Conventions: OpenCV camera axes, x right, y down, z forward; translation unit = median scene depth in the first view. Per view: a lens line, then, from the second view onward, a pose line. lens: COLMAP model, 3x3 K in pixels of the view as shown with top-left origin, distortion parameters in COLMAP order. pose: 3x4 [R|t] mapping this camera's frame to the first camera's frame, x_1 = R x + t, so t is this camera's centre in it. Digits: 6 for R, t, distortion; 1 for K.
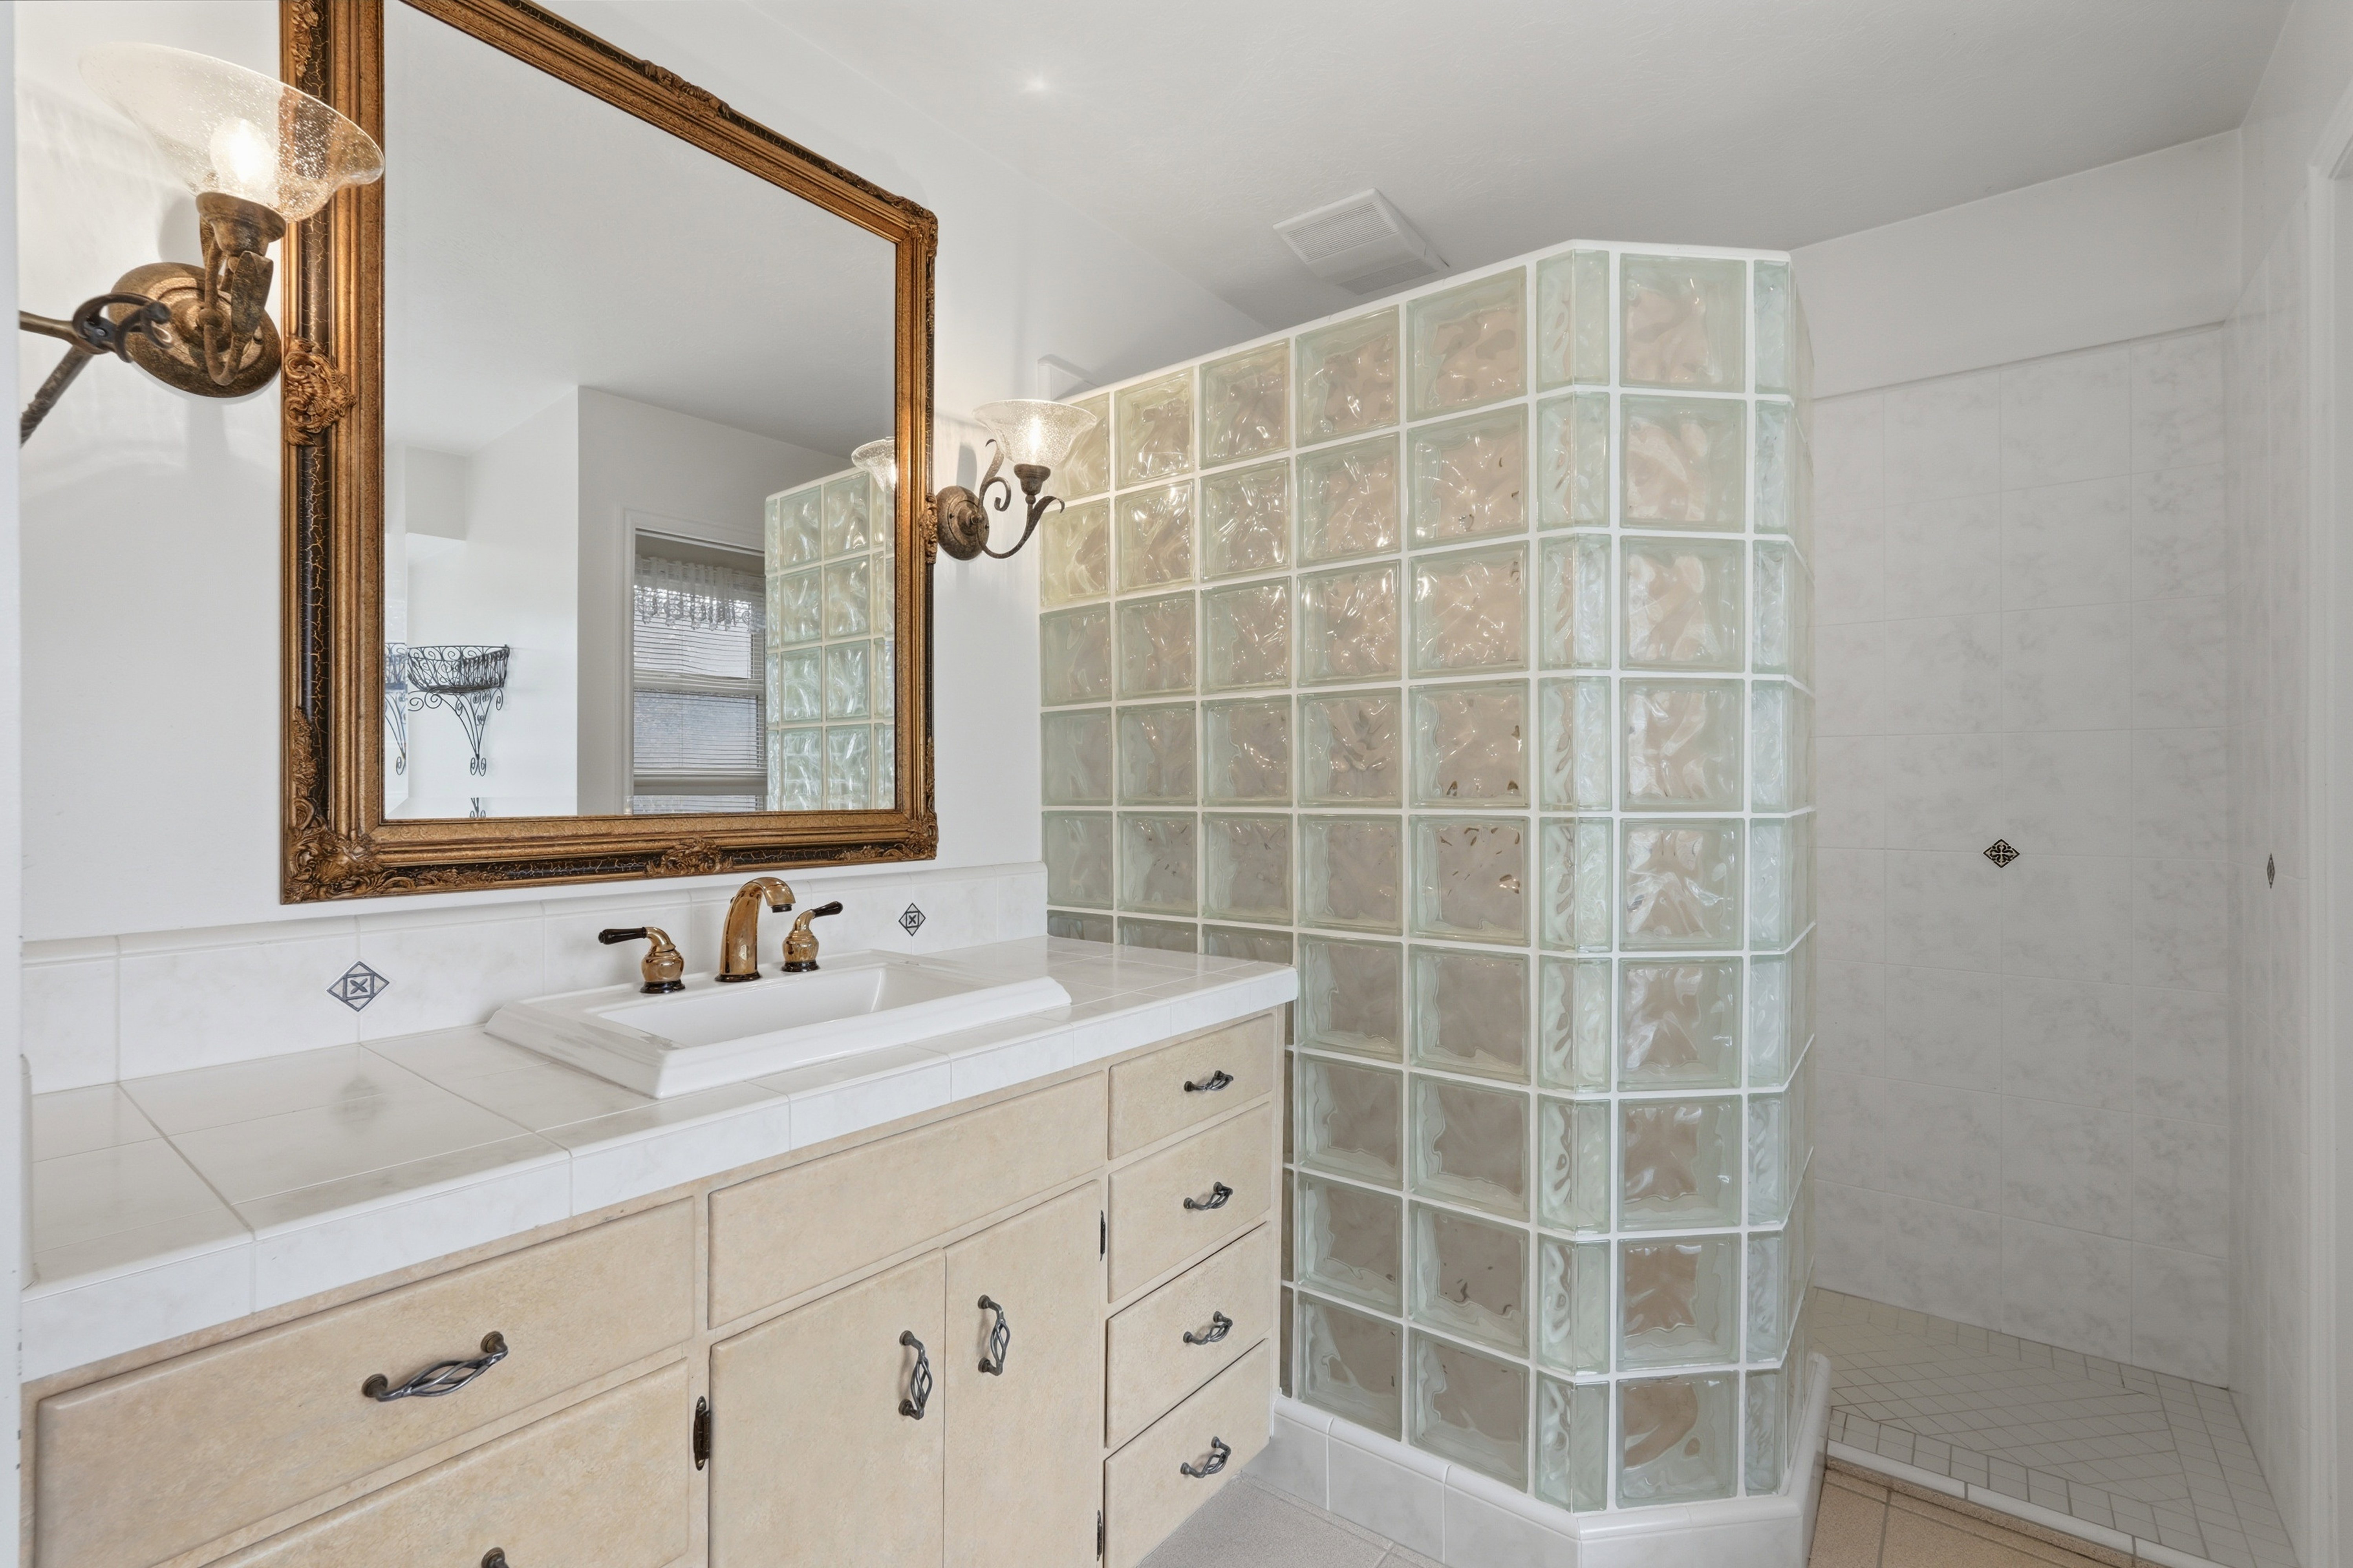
lens RADIAL K [[1042.6, 0, 1177.0], [0, 1042.6, 786.8], [0, 0, 1]] dist [-0.000304, 0.000112]
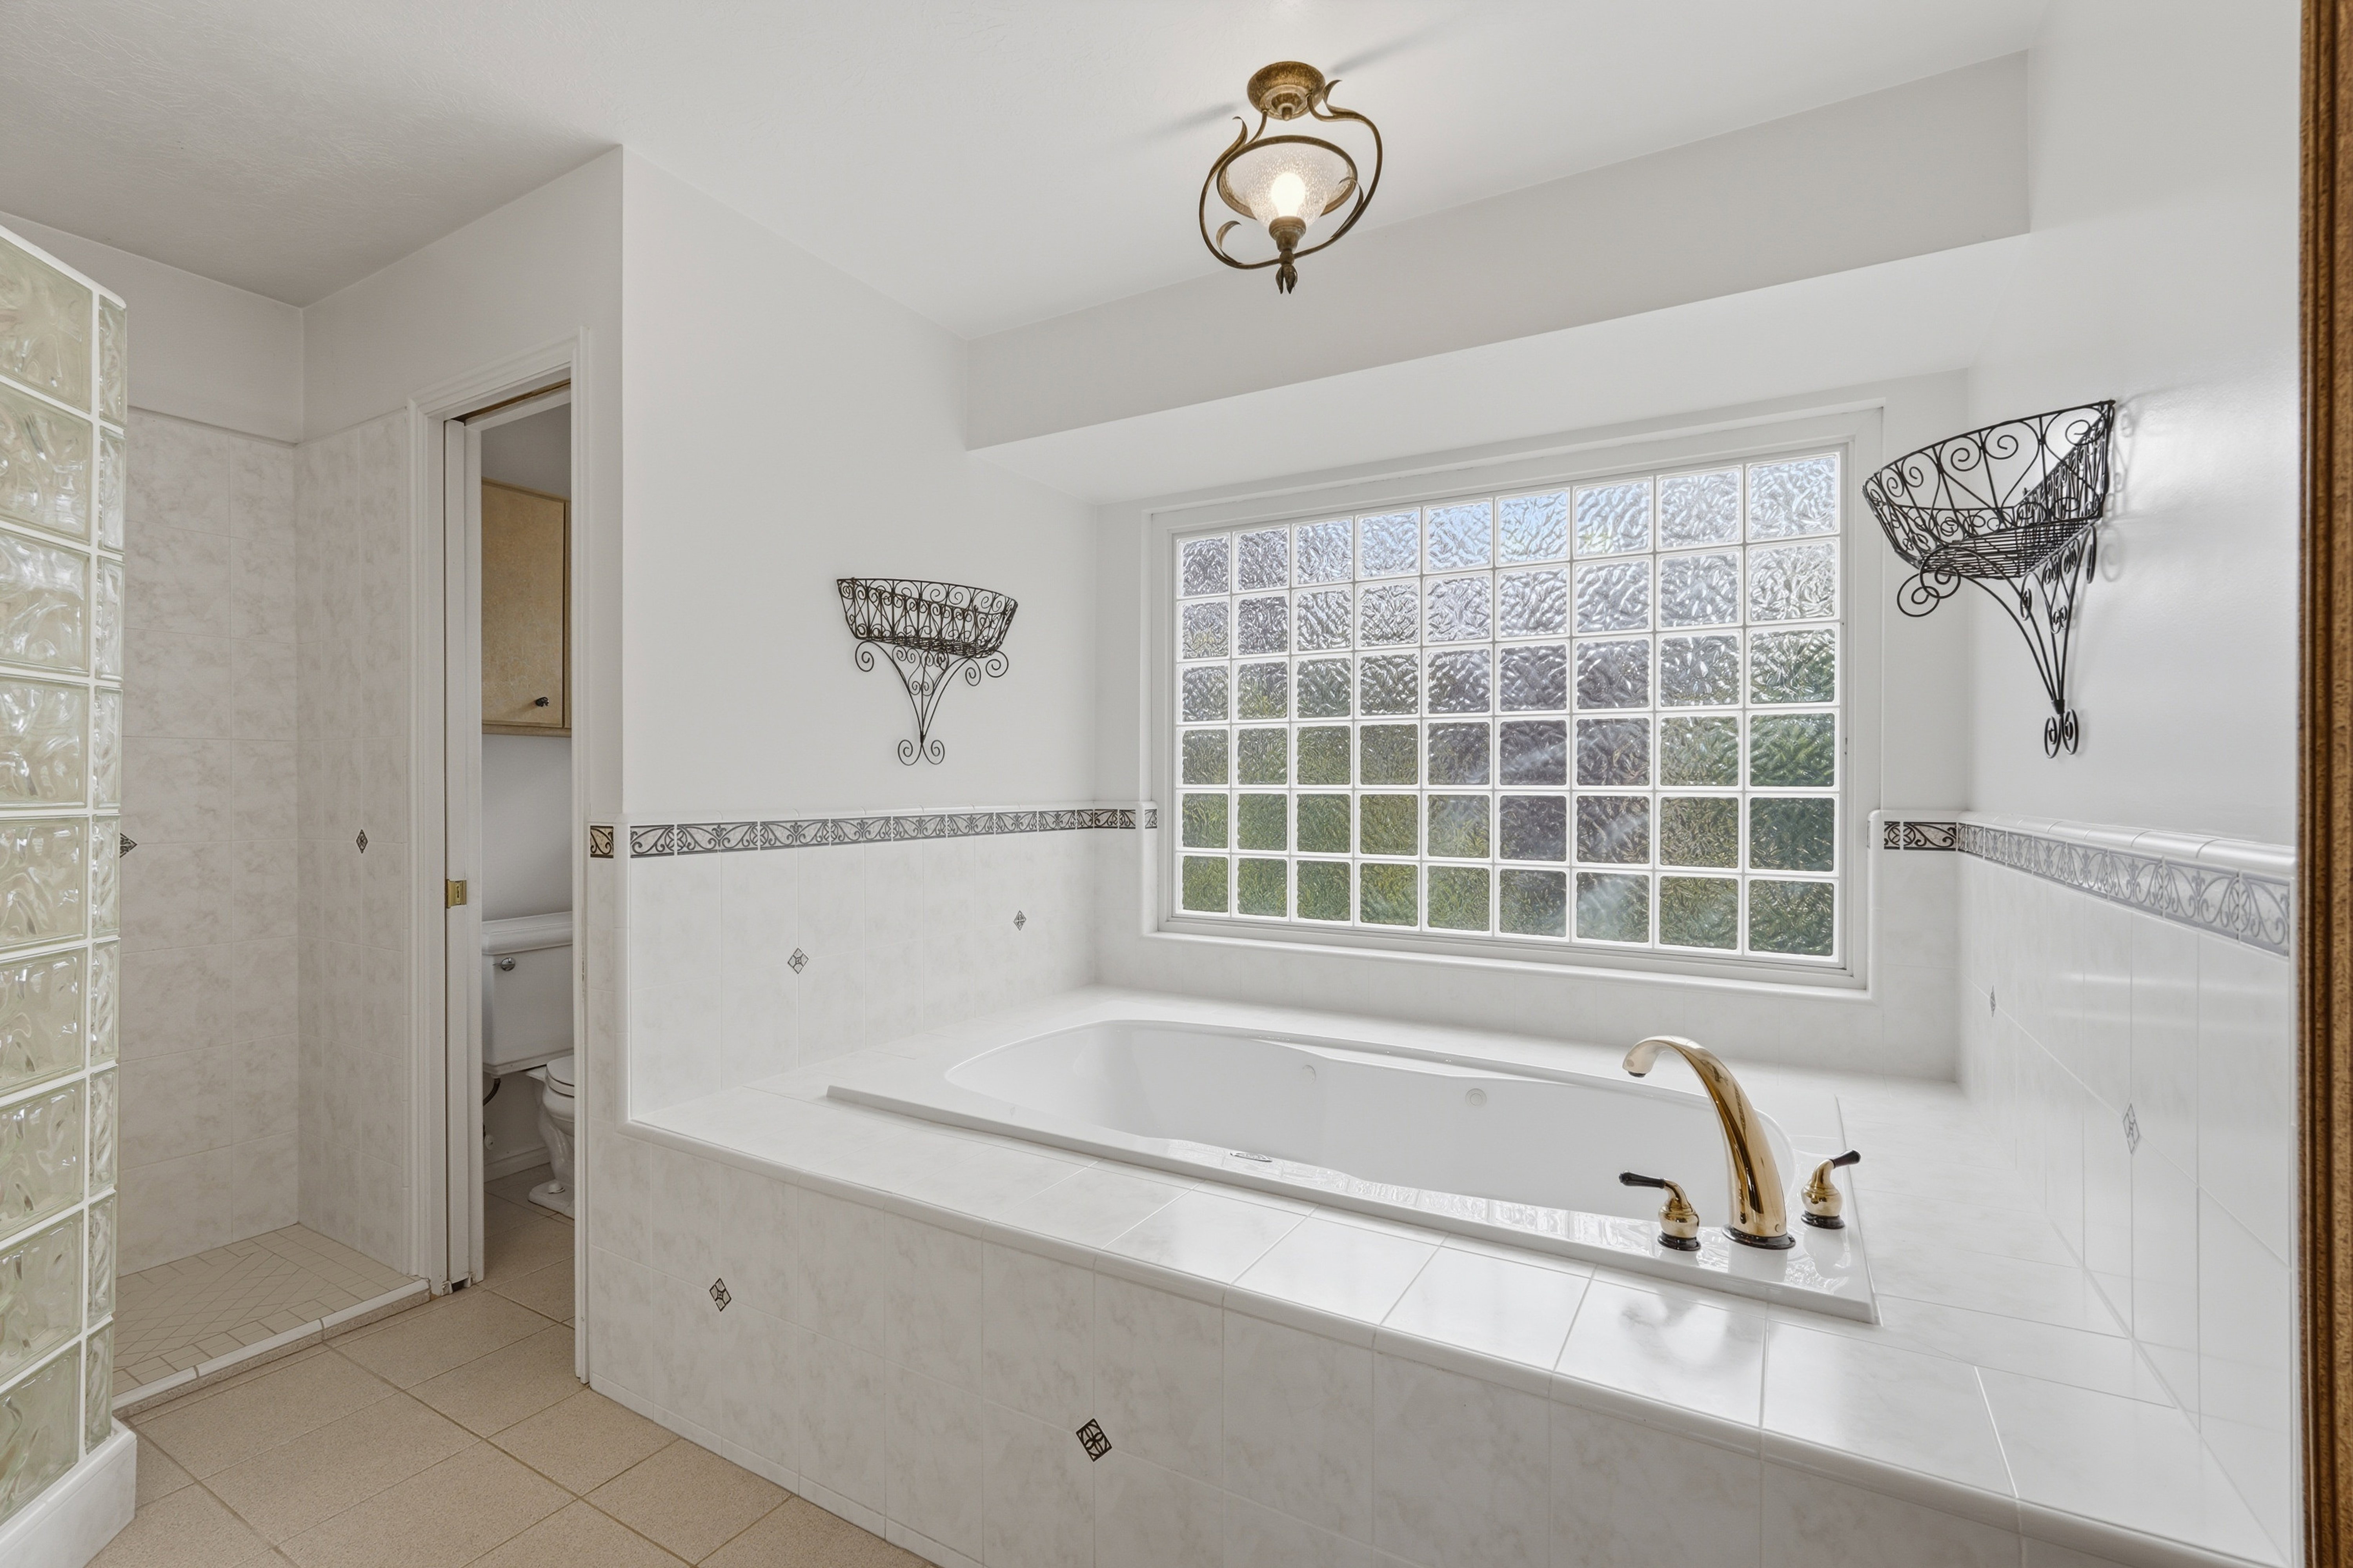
lens RADIAL K [[1042.7, 0, 1177.4], [0, 1042.7, 783.7], [0, 0, 1]] dist [-0.000304, 0.000112]
pose [[-0.130209, 0.000633, 0.991486, -0.584738], [0.000076, 1.000000, -0.000629, -0.000915], [-0.991487, -0.000006, -0.130209, 0.035857]]
